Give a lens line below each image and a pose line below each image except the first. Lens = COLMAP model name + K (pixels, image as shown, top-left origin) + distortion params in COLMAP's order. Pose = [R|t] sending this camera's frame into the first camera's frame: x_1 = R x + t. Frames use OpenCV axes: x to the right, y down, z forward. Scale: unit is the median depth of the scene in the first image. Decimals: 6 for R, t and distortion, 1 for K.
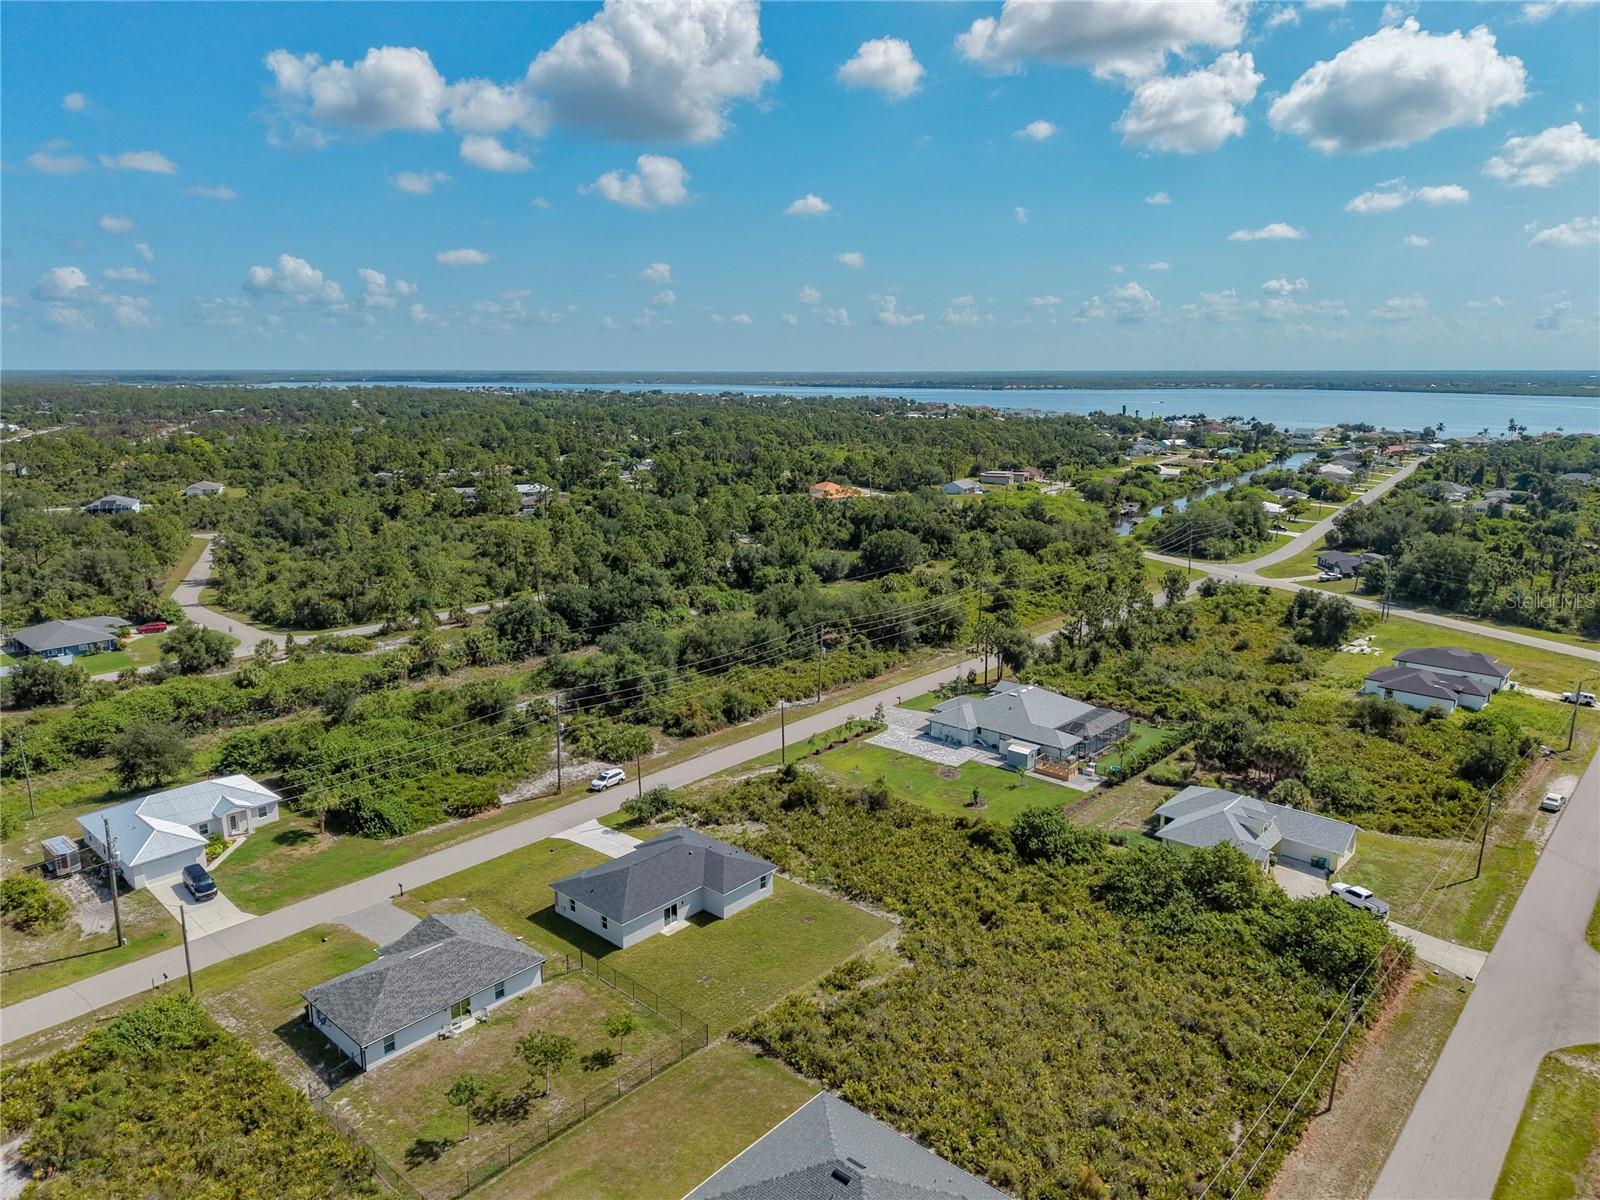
lens RADIAL K [[1074.0, 0, 801.0], [0, 1074.0, 599.8], [0, 0, 1]] dist [0.025085, -0.020675]
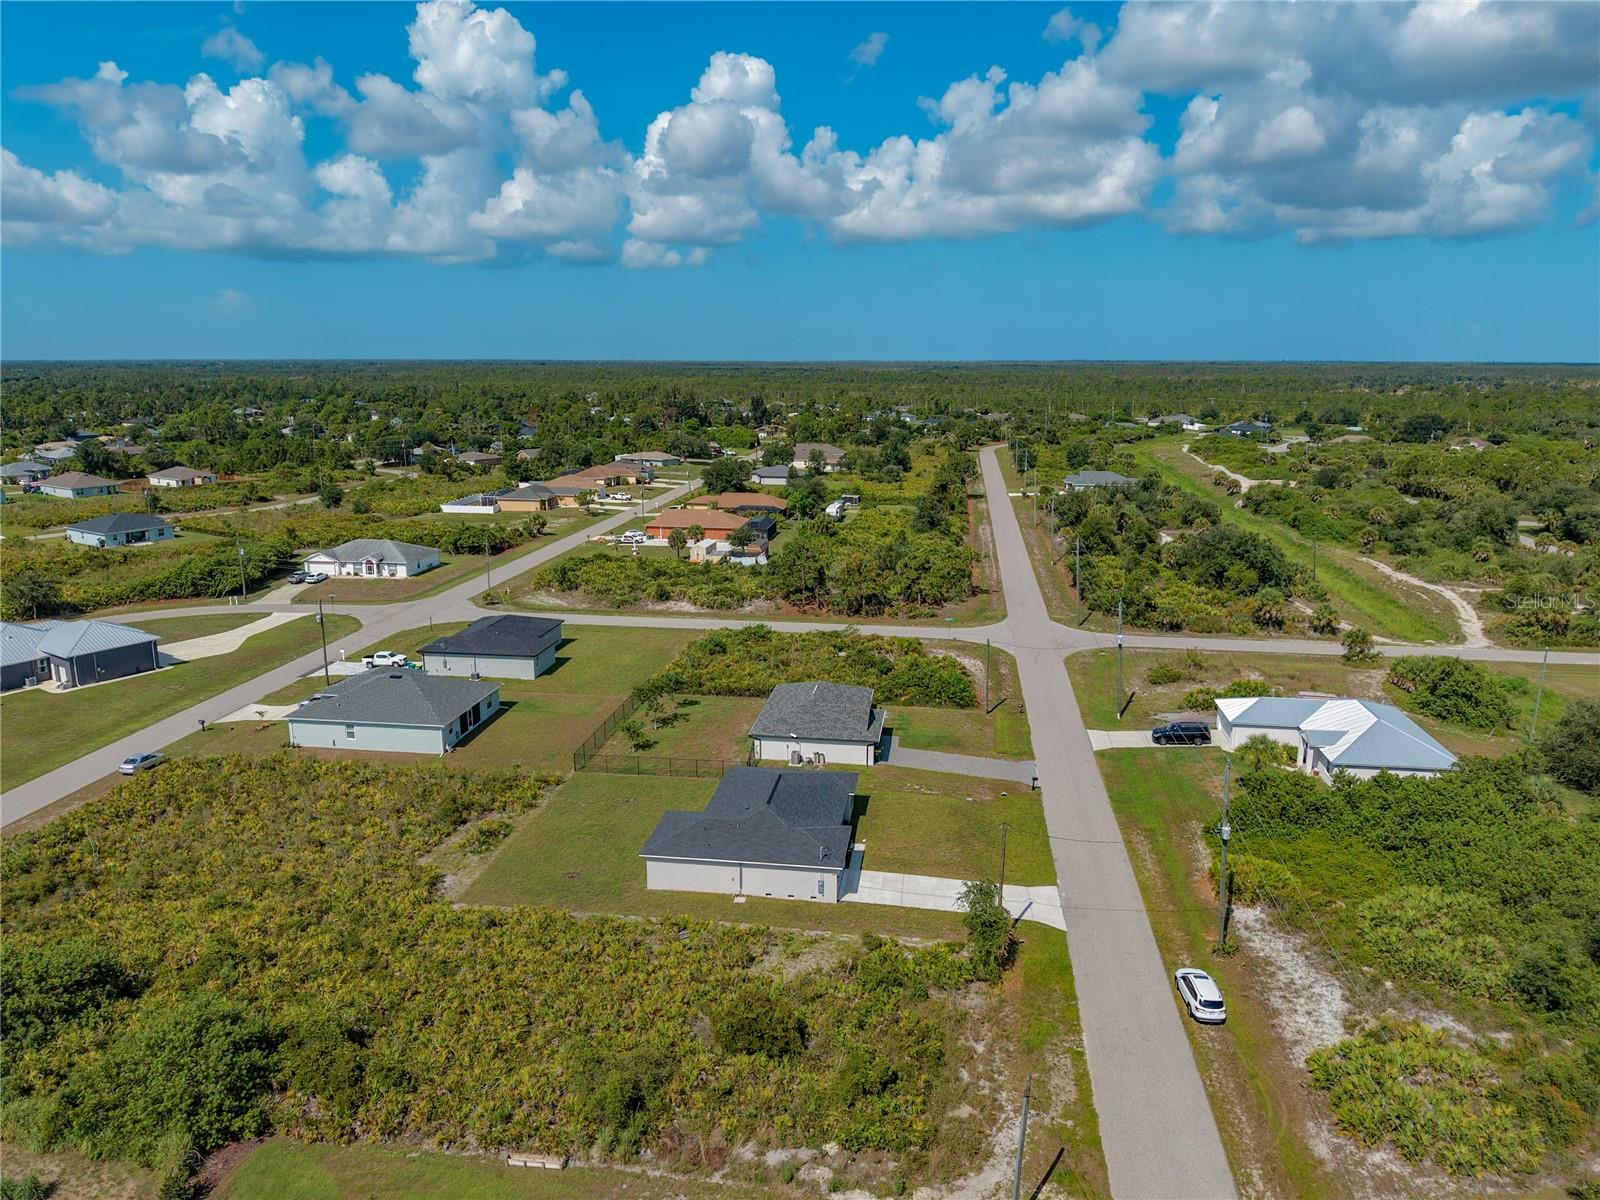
lens RADIAL K [[1100.1, 0, 806.4], [0, 1100.1, 595.8], [0, 0, 1]] dist [0.003114, -0.023523]
pose [[-0.828458, 0.123212, -0.546330, 0.222360], [-0.117625, 0.915462, 0.384828, -0.170932], [0.547560, 0.383076, -0.743929, 1.296283]]
